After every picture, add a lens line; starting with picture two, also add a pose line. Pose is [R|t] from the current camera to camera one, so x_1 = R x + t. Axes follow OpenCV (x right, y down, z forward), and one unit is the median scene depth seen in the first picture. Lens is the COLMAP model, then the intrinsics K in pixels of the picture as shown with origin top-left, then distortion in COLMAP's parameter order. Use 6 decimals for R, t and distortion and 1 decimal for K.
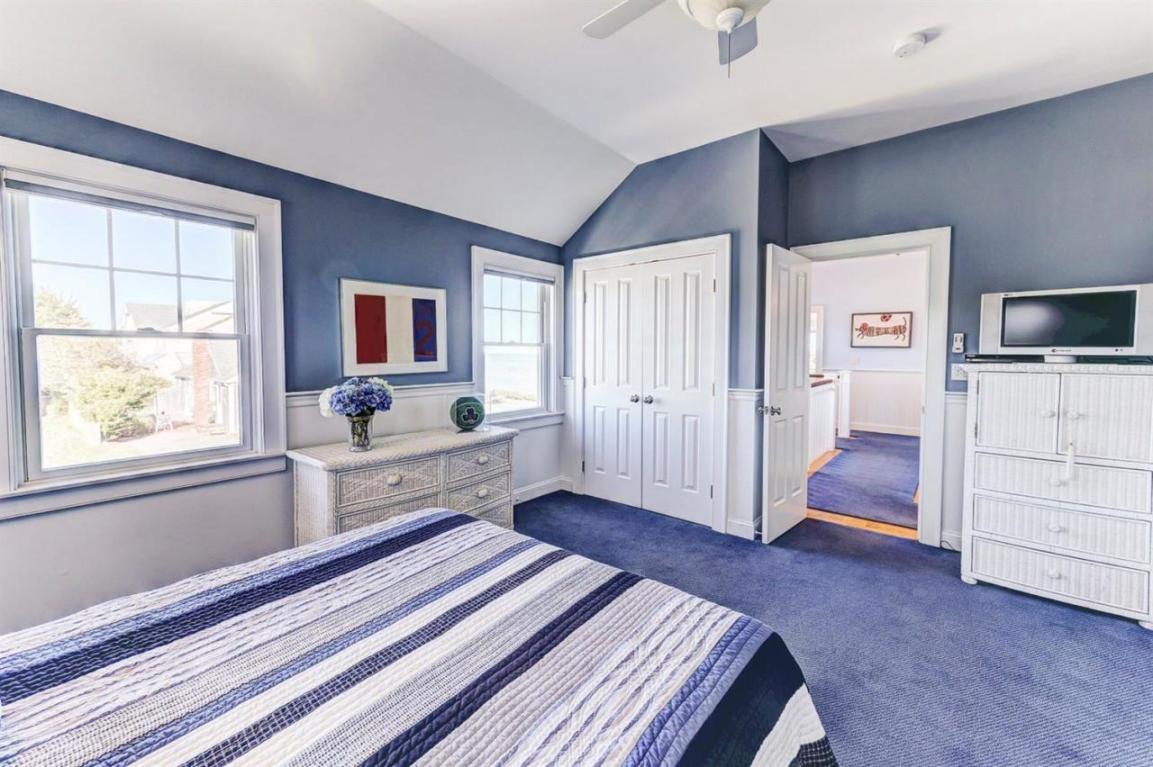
lens RADIAL K [[452.6, 0, 566.2], [0, 452.6, 370.7], [0, 0, 1]] dist [-0.000915, 0.000003]
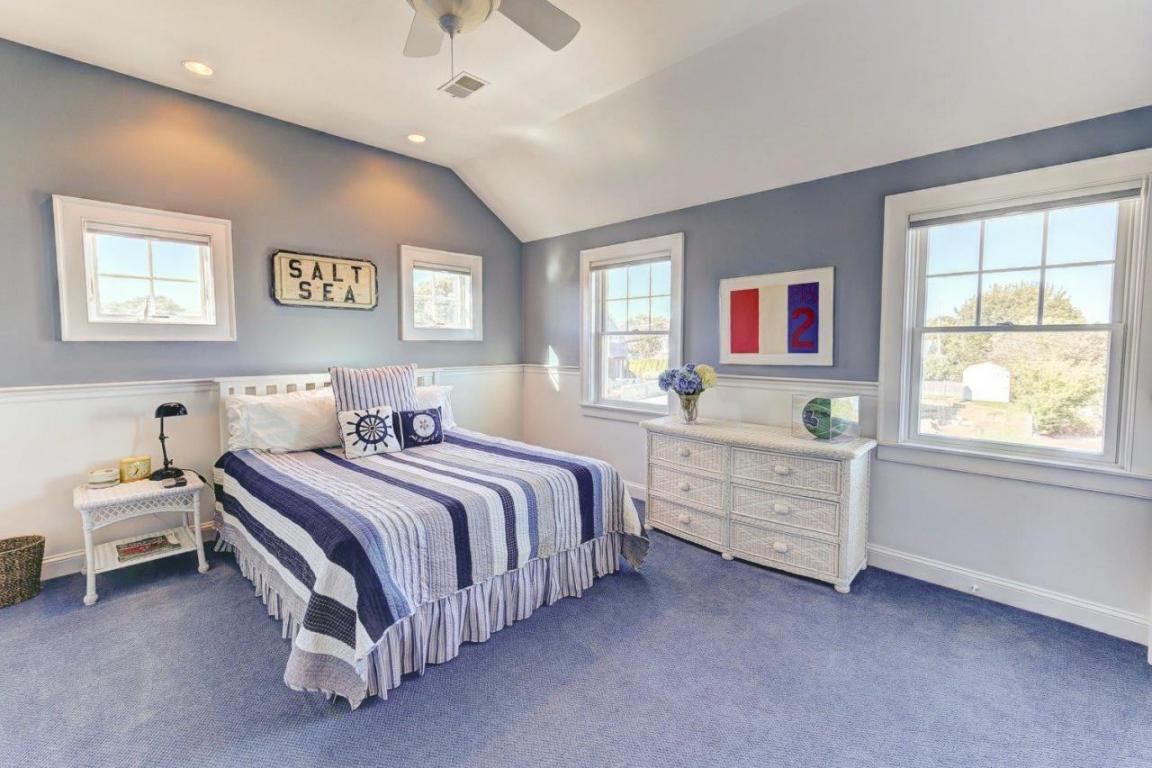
lens RADIAL K [[452.2, 0, 565.7], [0, 452.2, 371.2], [0, 0, 1]] dist [-0.000915, 0.000003]
pose [[-0.050526, 0.060360, -0.996897, 0.800005], [-0.042001, 0.997161, 0.062505, -0.027238], [0.997839, 0.045029, -0.047847, 0.752938]]
